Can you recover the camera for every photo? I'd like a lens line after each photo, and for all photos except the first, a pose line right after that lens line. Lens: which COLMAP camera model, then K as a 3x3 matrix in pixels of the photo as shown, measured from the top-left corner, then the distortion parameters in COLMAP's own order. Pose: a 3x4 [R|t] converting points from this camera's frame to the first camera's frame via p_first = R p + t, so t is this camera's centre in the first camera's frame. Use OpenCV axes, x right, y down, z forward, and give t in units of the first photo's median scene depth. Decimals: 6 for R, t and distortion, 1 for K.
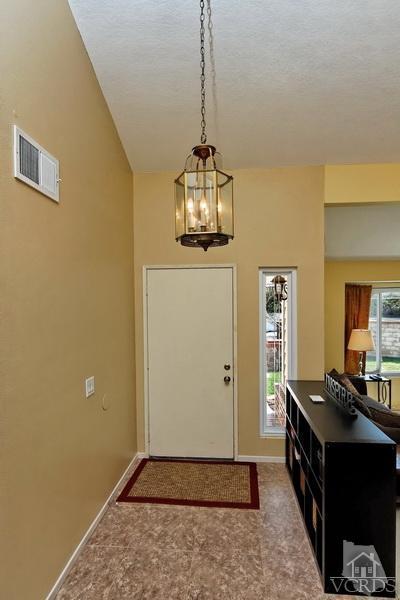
lens RADIAL K [[327.7, 0, 200.0], [0, 327.7, 300.0], [0, 0, 1]] dist [0.001073, 0.000243]
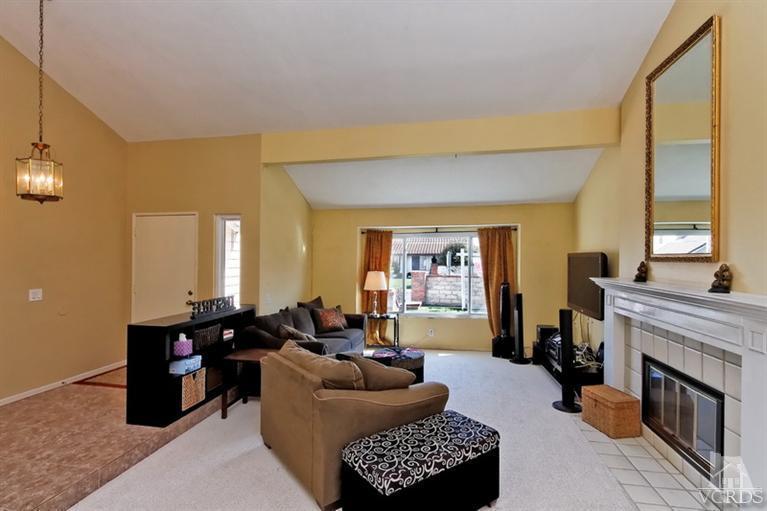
lens RADIAL K [[371.0, 0, 385.6], [0, 371.0, 243.2], [0, 0, 1]] dist [0.000481, 0.000271]
pose [[0.995894, 0.005329, -0.090371, 0.952292], [-0.007648, 0.999650, -0.025326, 0.042359], [0.090204, 0.025913, 0.995586, -0.358214]]
